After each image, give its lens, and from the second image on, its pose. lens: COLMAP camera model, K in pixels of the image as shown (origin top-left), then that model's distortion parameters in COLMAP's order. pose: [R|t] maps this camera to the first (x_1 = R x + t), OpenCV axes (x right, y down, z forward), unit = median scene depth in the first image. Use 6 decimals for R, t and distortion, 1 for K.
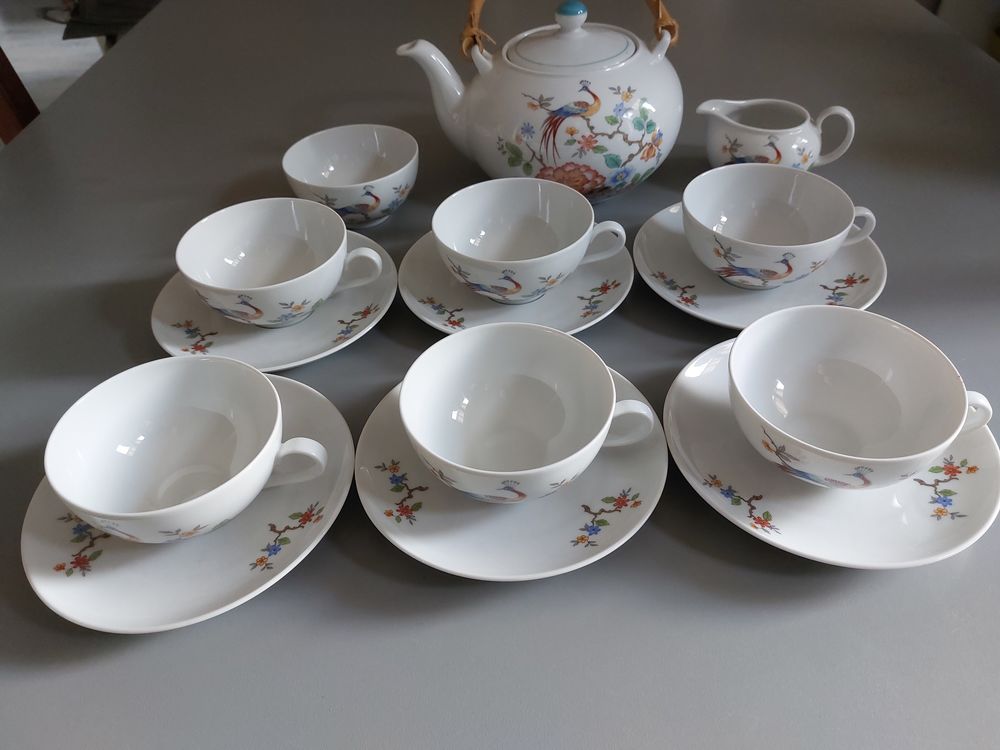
lens RADIAL K [[728.9, 0, 500.0], [0, 728.9, 375.0], [0, 0, 1]] dist [0.020140, -0.000115]
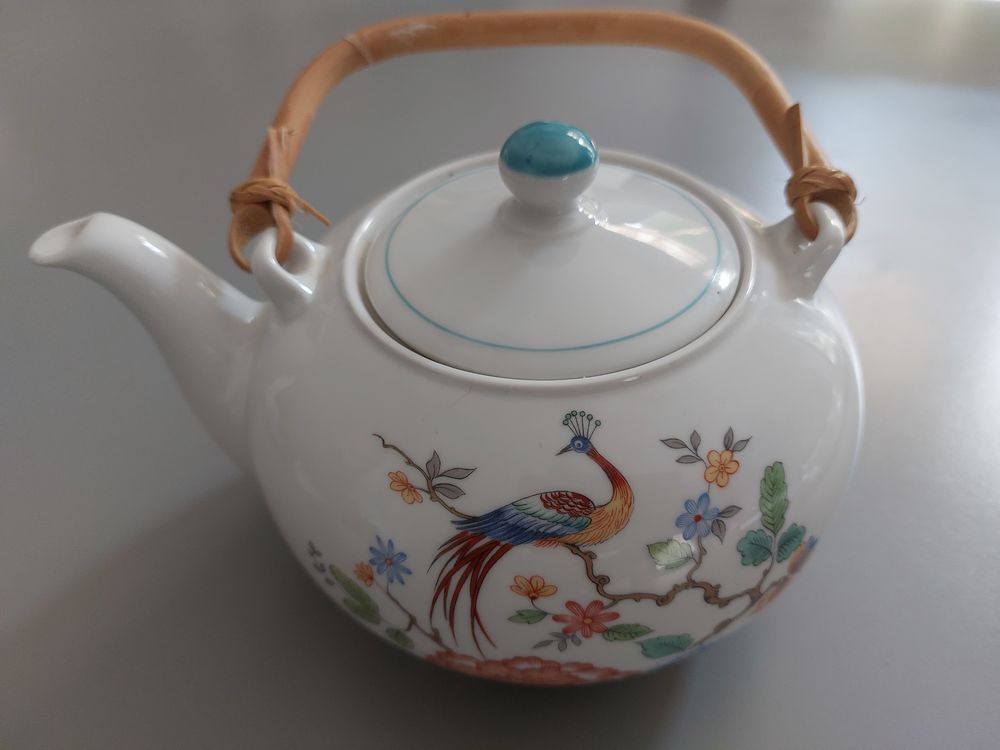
lens RADIAL K [[728.9, 0, 500.0], [0, 728.9, 375.0], [0, 0, 1]] dist [0.020140, -0.000115]
pose [[0.999757, 0.021903, 0.002453, 0.082139], [-0.021936, 0.999657, 0.014316, -0.421404], [-0.002138, -0.014366, 0.999895, 0.704737]]
